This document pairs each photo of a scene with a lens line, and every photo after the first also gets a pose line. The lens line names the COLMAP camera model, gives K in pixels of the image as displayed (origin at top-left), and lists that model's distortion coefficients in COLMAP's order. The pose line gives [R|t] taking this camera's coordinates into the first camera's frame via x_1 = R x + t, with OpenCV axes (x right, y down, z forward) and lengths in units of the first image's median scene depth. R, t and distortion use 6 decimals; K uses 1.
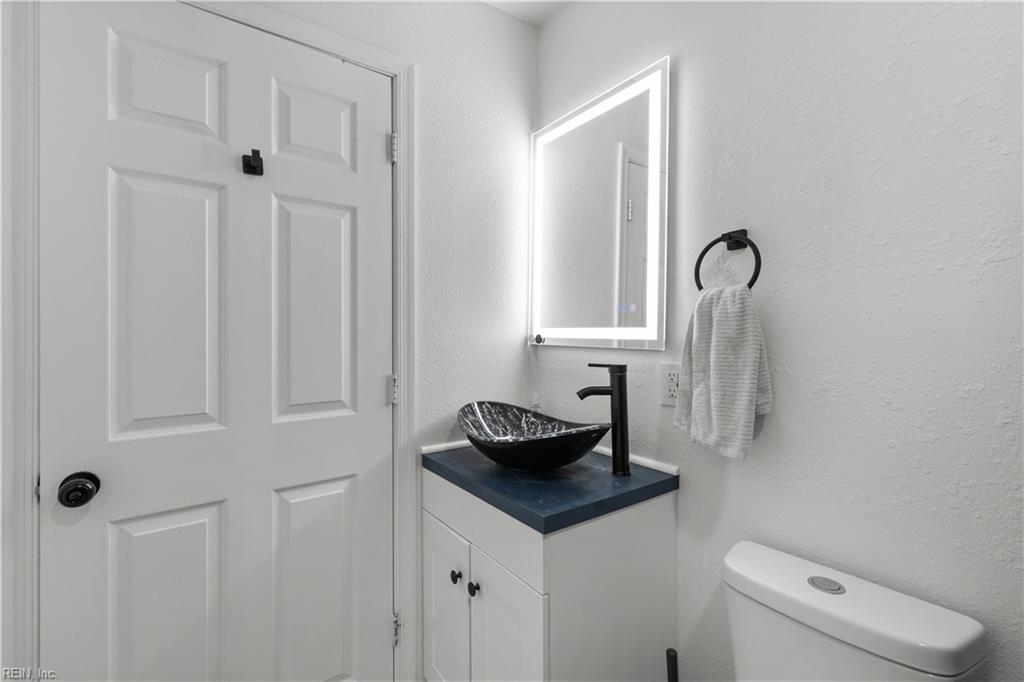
lens RADIAL K [[445.3, 0, 510.6], [0, 445.3, 349.8], [0, 0, 1]] dist [0.001803, 0.000157]
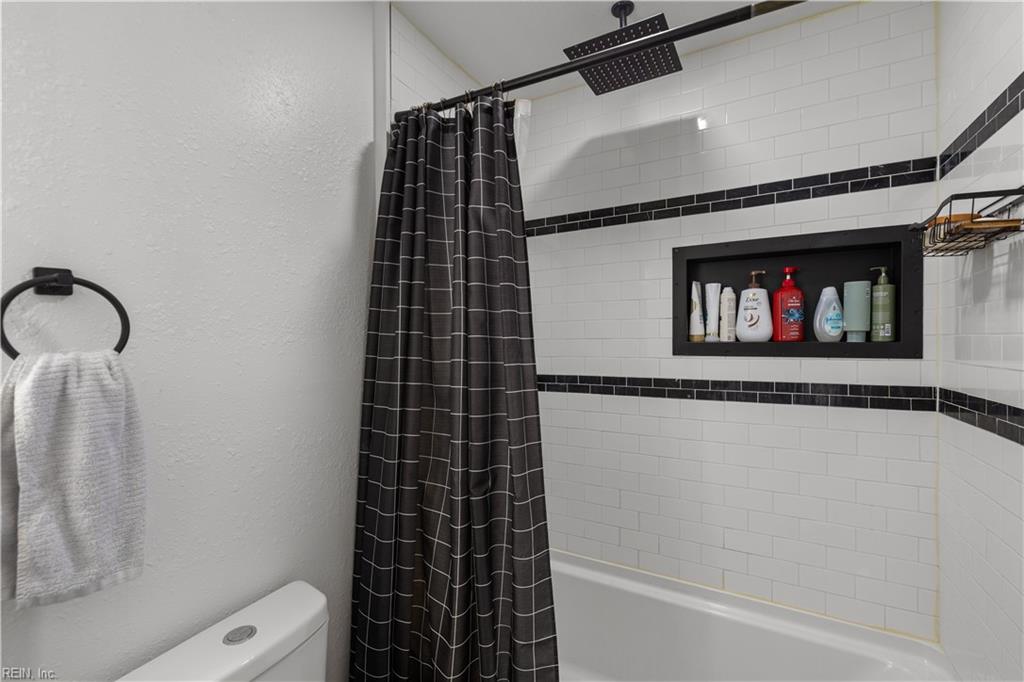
lens RADIAL K [[445.3, 0, 510.6], [0, 445.3, 349.8], [0, 0, 1]] dist [0.001803, 0.000157]
pose [[-0.426269, -0.013257, 0.904499, -0.449382], [0.051367, 0.997925, 0.038834, -0.143857], [-0.903137, 0.063015, -0.424703, 0.720285]]
